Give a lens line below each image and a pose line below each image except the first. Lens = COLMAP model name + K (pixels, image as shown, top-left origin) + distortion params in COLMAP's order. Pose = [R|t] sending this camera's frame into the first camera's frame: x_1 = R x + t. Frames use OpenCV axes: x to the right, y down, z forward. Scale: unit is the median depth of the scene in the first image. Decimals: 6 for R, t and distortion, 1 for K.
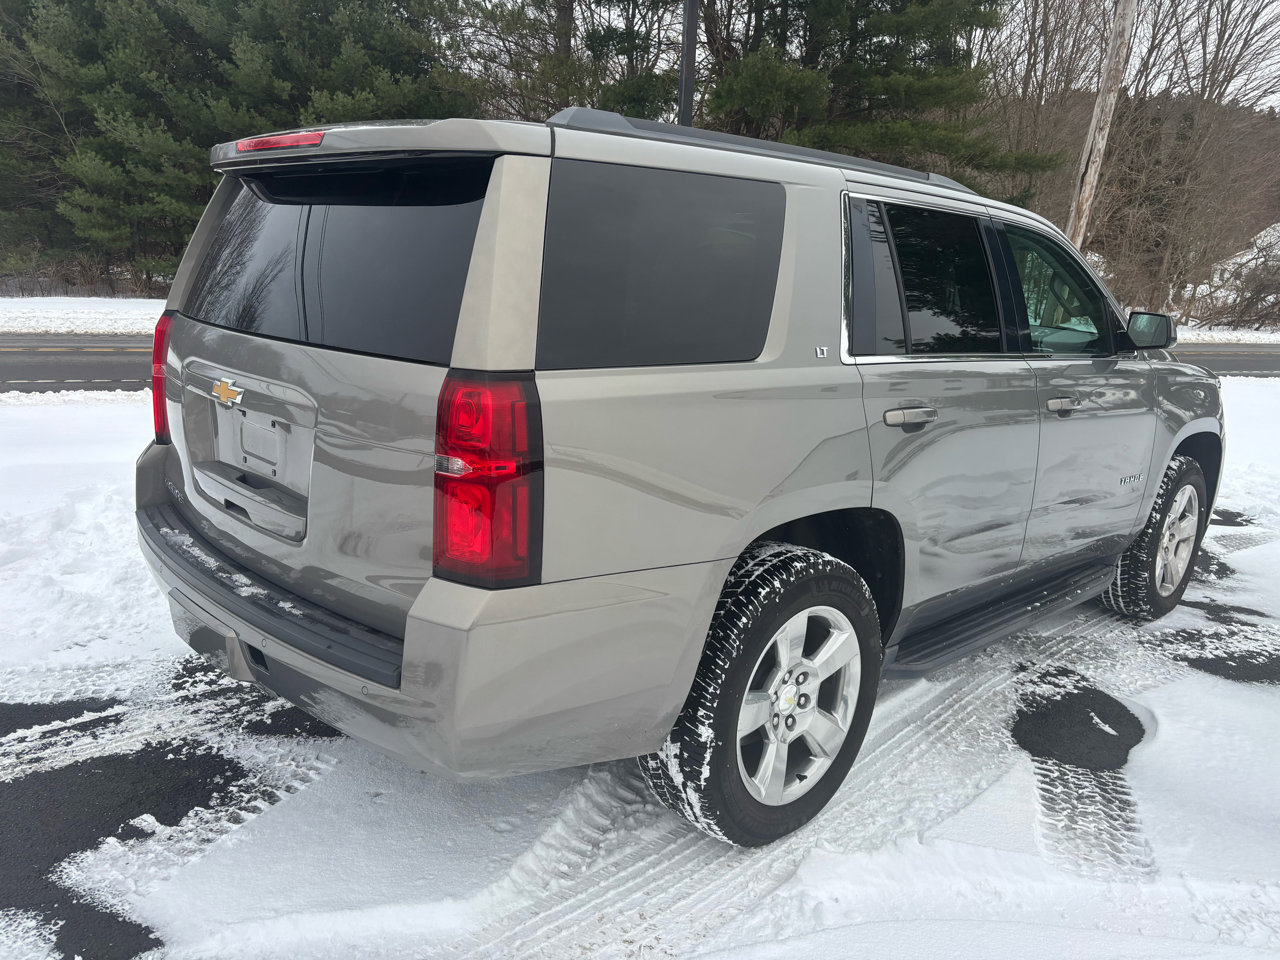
lens RADIAL K [[959.7, 0, 635.6], [0, 959.7, 488.3], [0, 0, 1]] dist [0.058233, -0.061650]
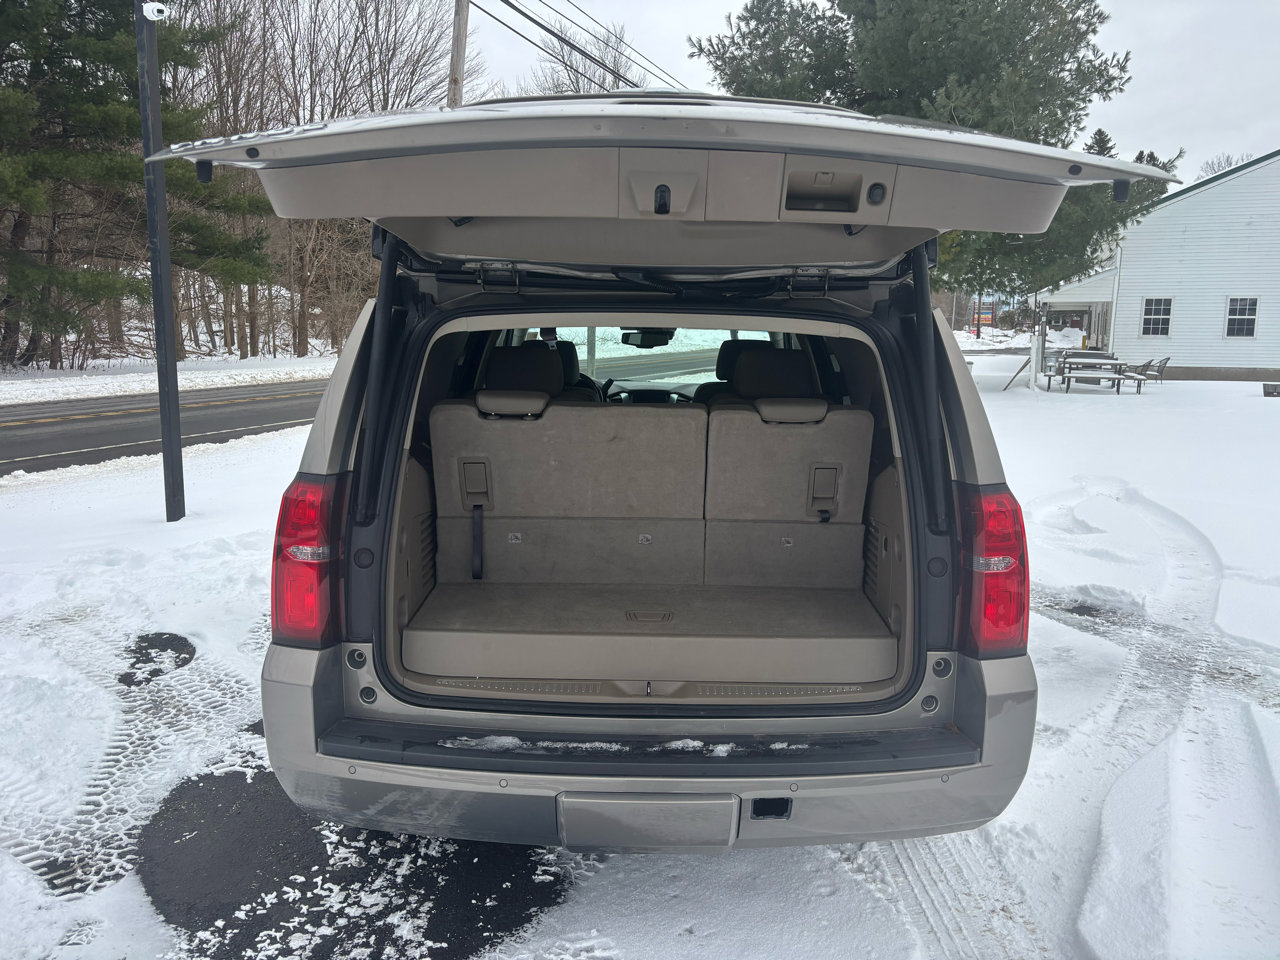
lens RADIAL K [[959.7, 0, 645.2], [0, 959.7, 479.8], [0, 0, 1]] dist [0.058233, -0.061650]
pose [[0.692783, -0.155335, 0.704217, -0.769436], [0.183496, 0.982355, 0.036170, -0.146243], [-0.697410, 0.104163, 0.709063, 0.244295]]
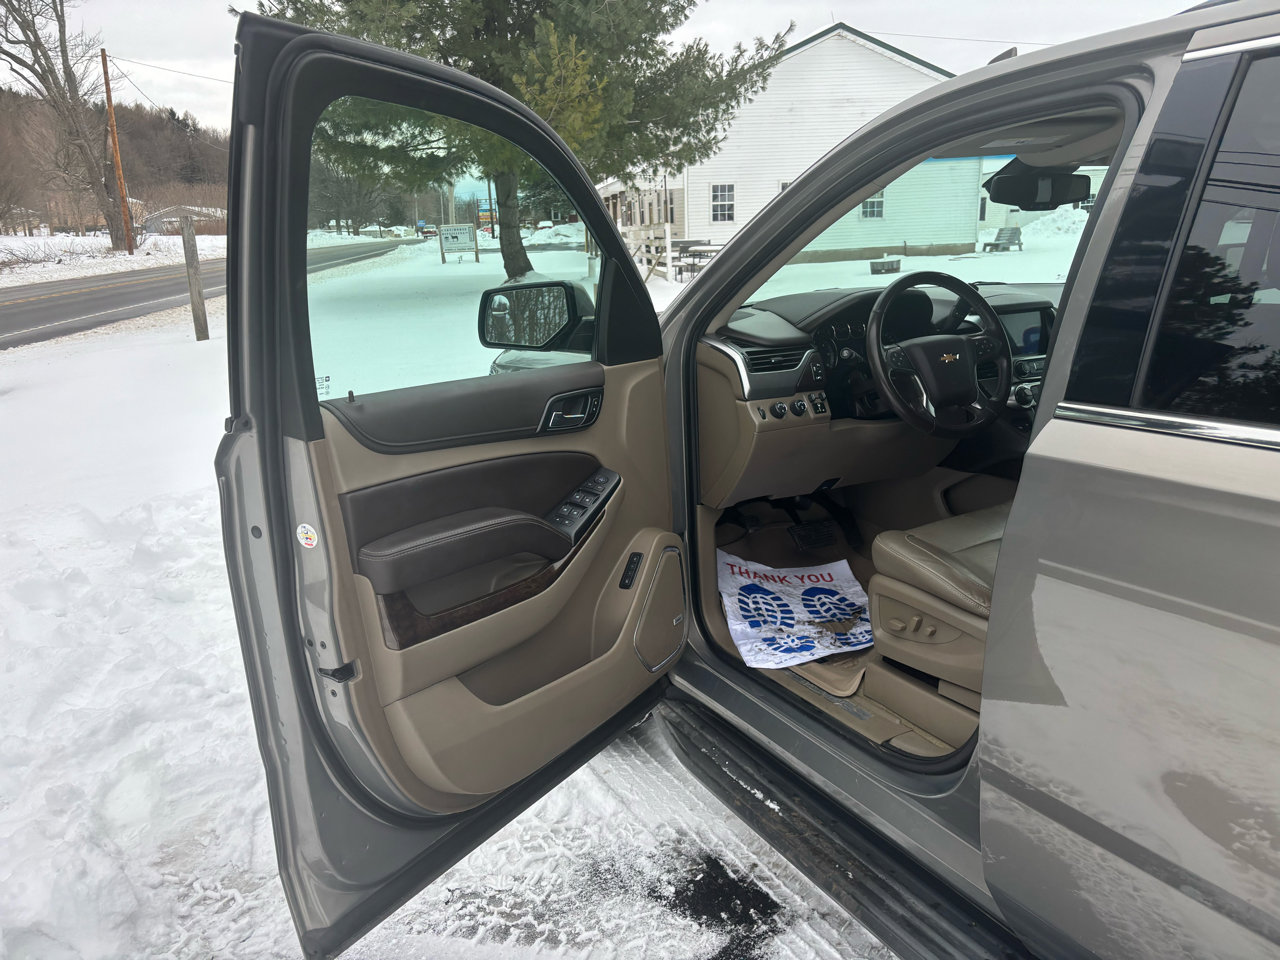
lens RADIAL K [[959.7, 0, 636.4], [0, 959.7, 471.6], [0, 0, 1]] dist [0.058233, -0.061650]
pose [[0.254307, -0.297393, 0.920264, -0.384770], [0.258247, 0.937877, 0.231721, -0.373921], [-0.932007, 0.178727, 0.315310, 1.476102]]
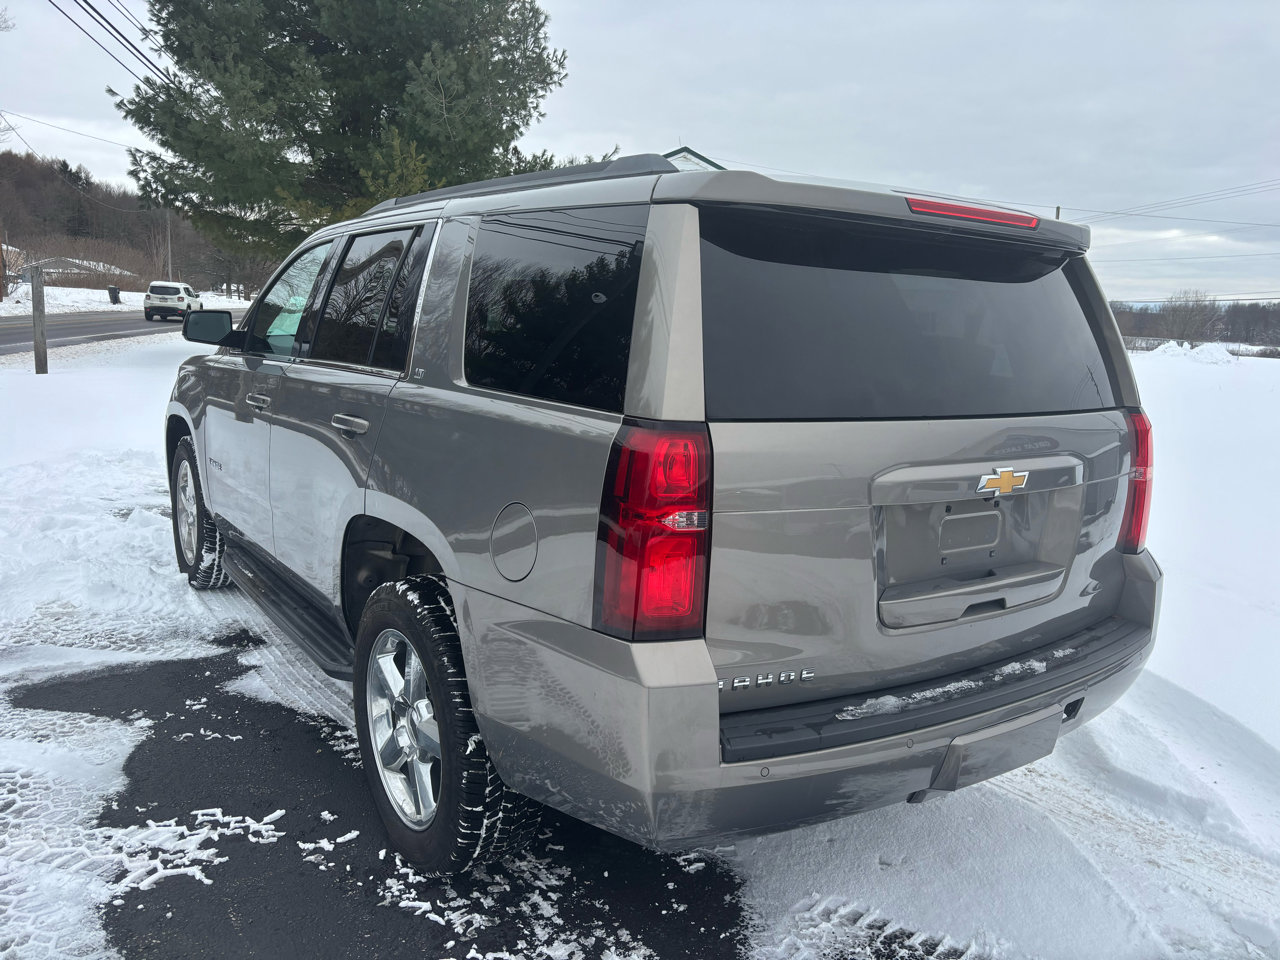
lens RADIAL K [[959.7, 0, 642.6], [0, 959.7, 485.3], [0, 0, 1]] dist [0.058233, -0.061650]
pose [[0.160697, -0.215972, 0.963085, -0.989851], [0.188561, 0.964512, 0.184829, -0.241039], [-0.968825, 0.151899, 0.195718, 0.830271]]
